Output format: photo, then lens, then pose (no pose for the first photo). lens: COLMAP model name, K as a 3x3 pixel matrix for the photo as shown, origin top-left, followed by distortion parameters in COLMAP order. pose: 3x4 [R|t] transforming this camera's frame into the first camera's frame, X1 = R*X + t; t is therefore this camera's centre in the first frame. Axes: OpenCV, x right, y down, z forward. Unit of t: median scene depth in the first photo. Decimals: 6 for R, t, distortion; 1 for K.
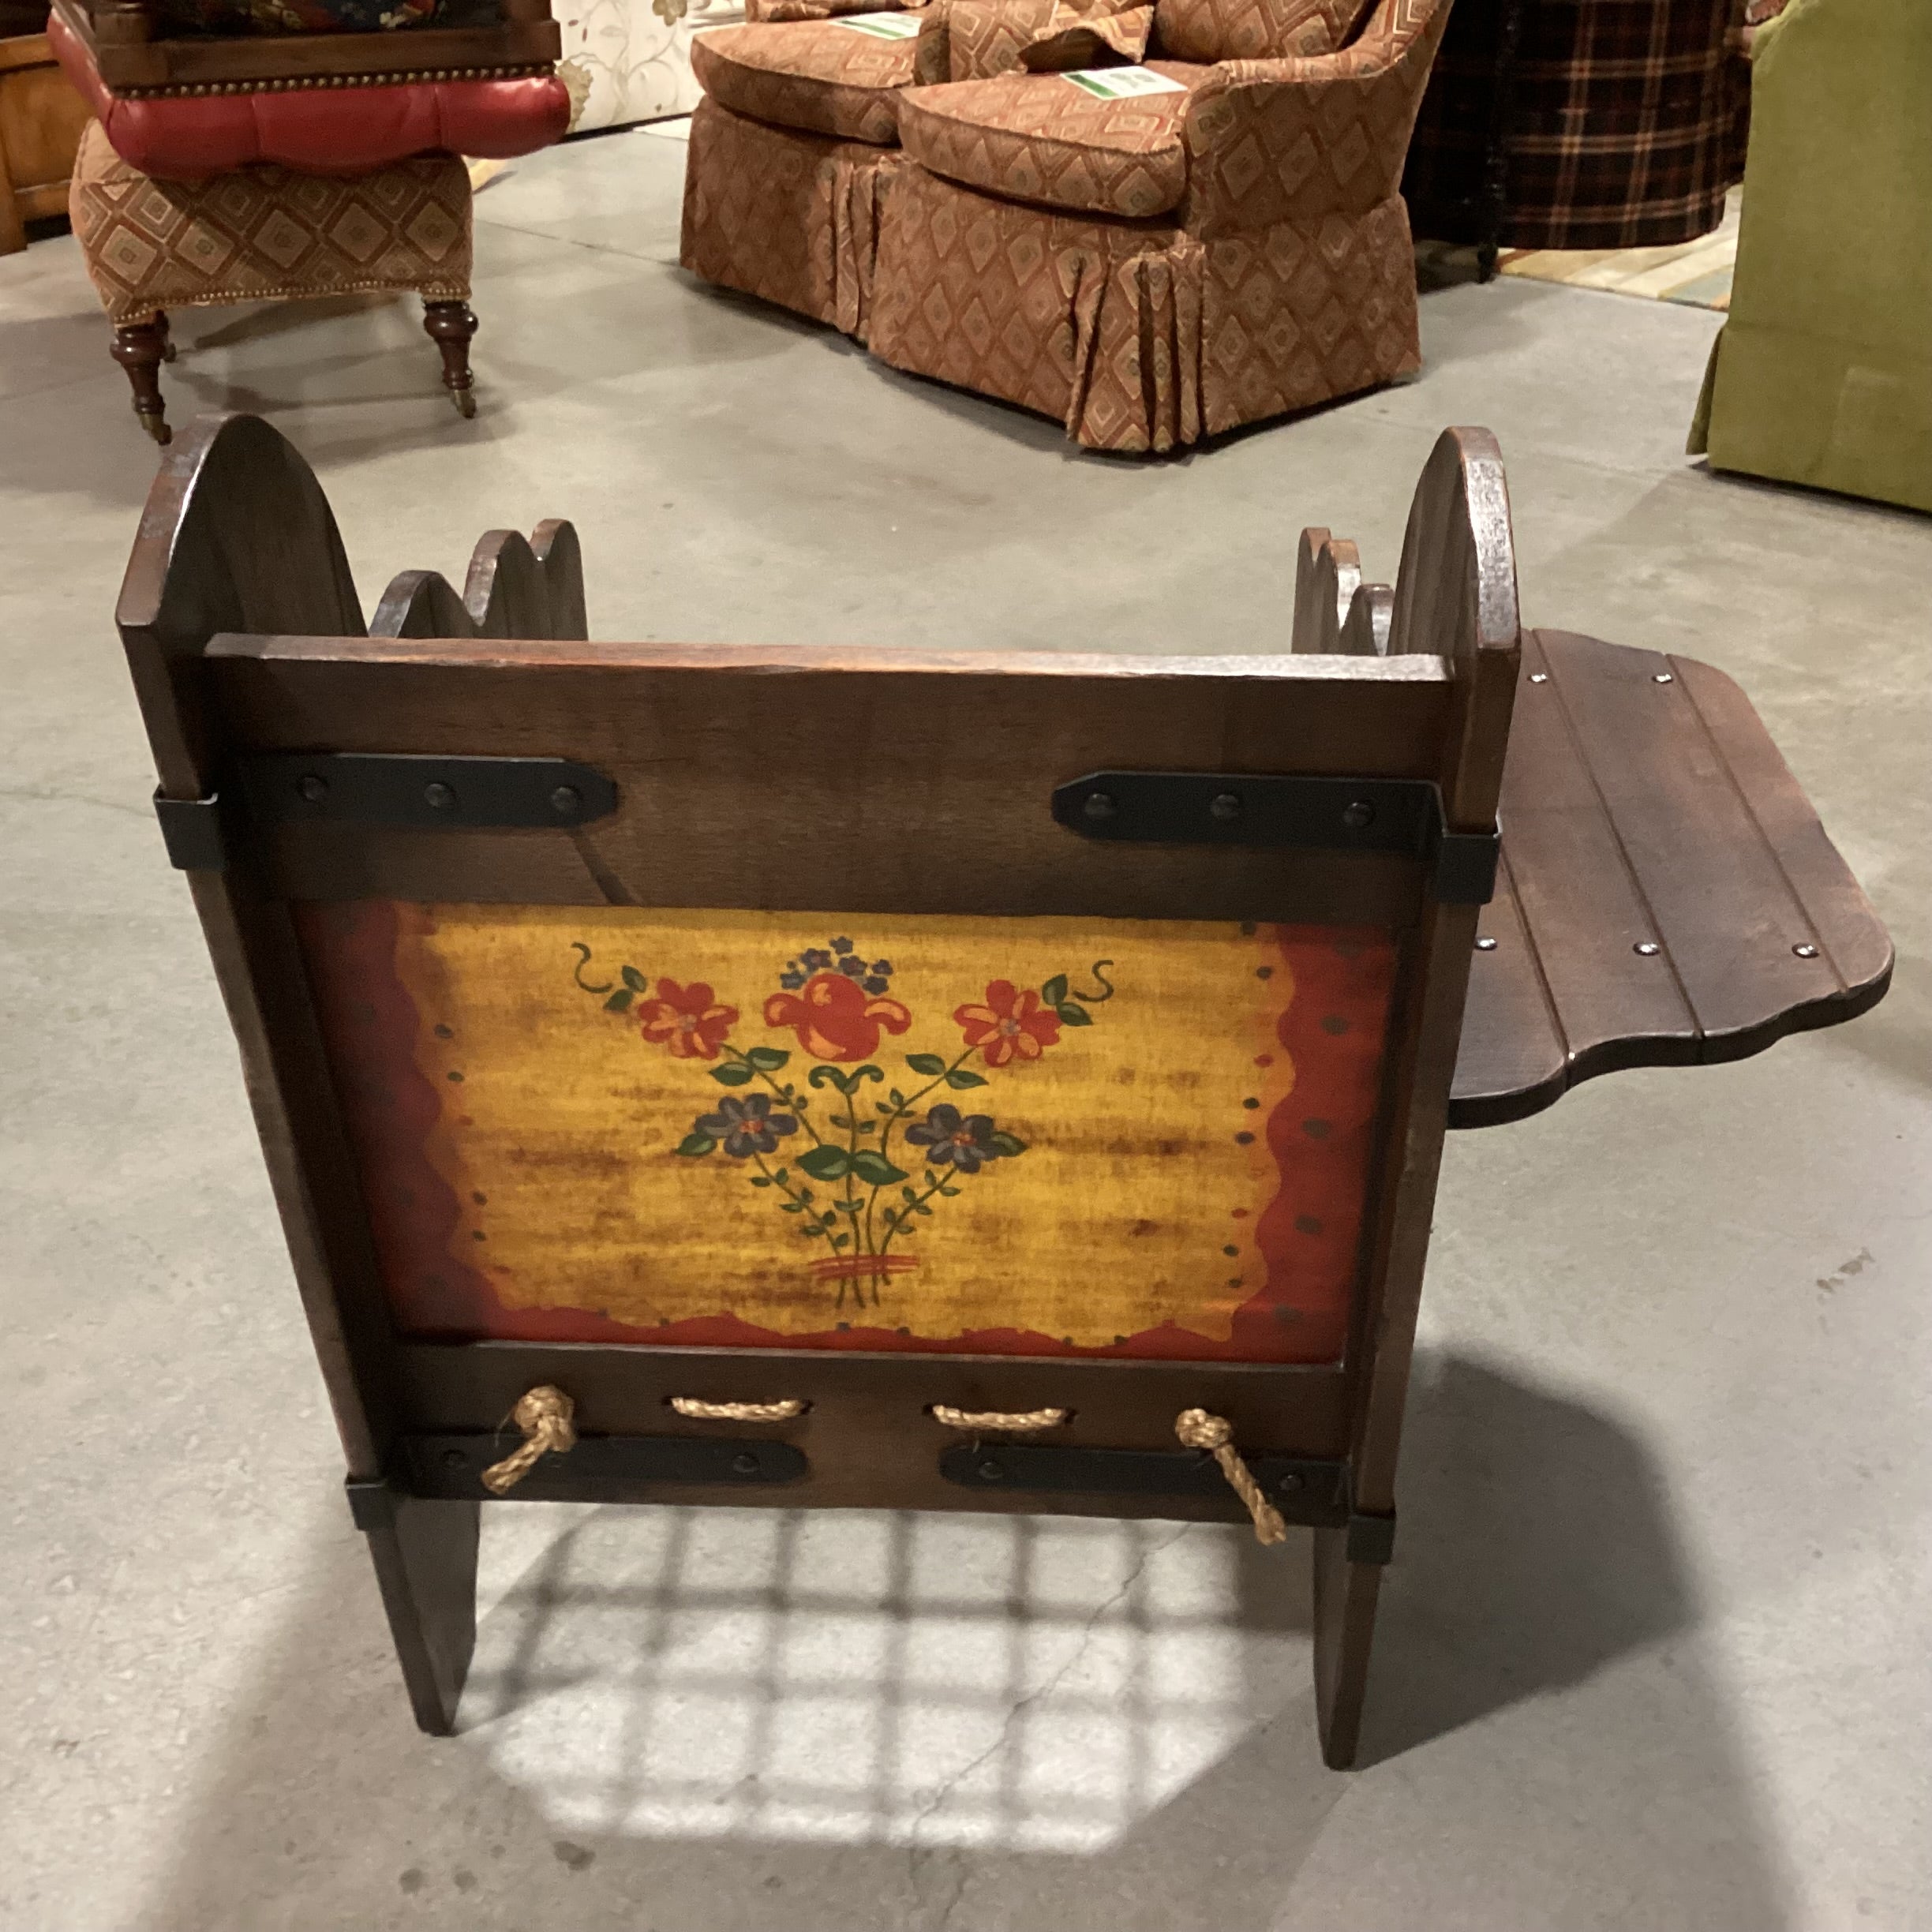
lens RADIAL K [[2312.3, 0, 966.0], [0, 2312.3, 966.0], [0, 0, 1]] dist [0.150717, -0.350103]
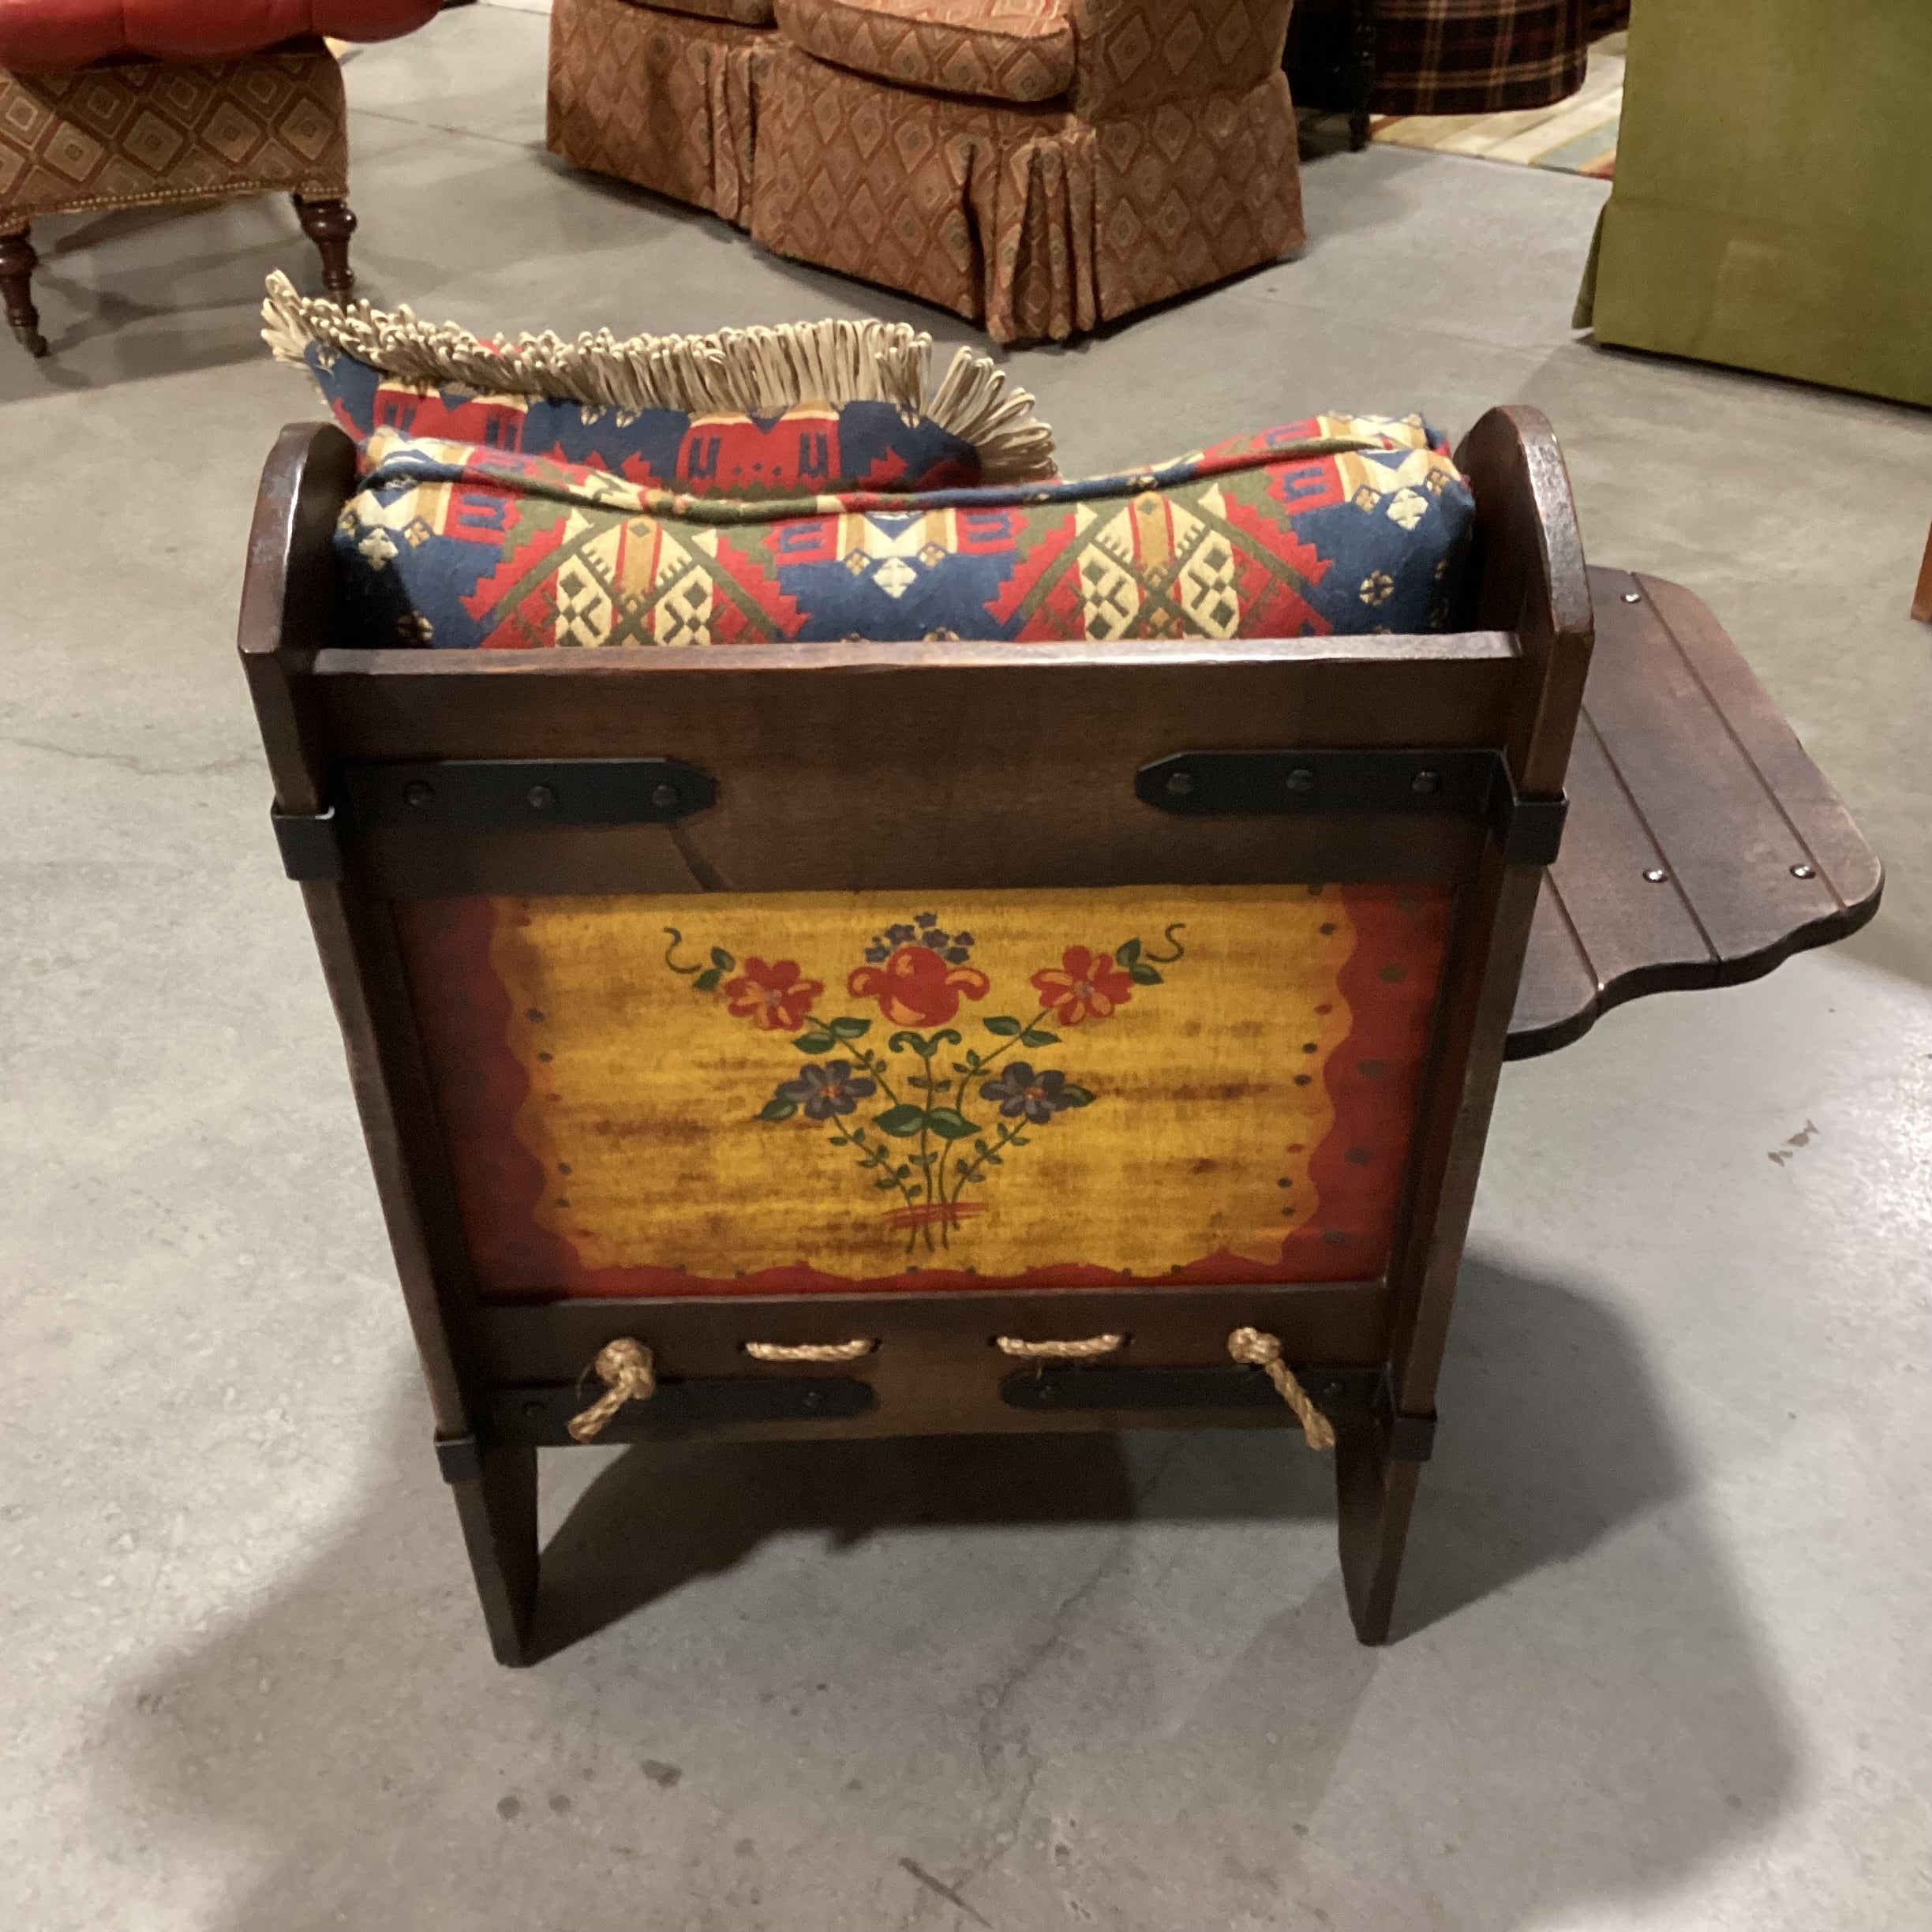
lens RADIAL K [[2311.5, 0, 966.0], [0, 2311.5, 966.0], [0, 0, 1]] dist [0.138616, -0.316740]
pose [[0.996914, -0.045186, 0.064200, -0.088450], [0.041127, 0.997154, 0.063194, -0.045645], [-0.066872, -0.060358, 0.995934, -0.034415]]
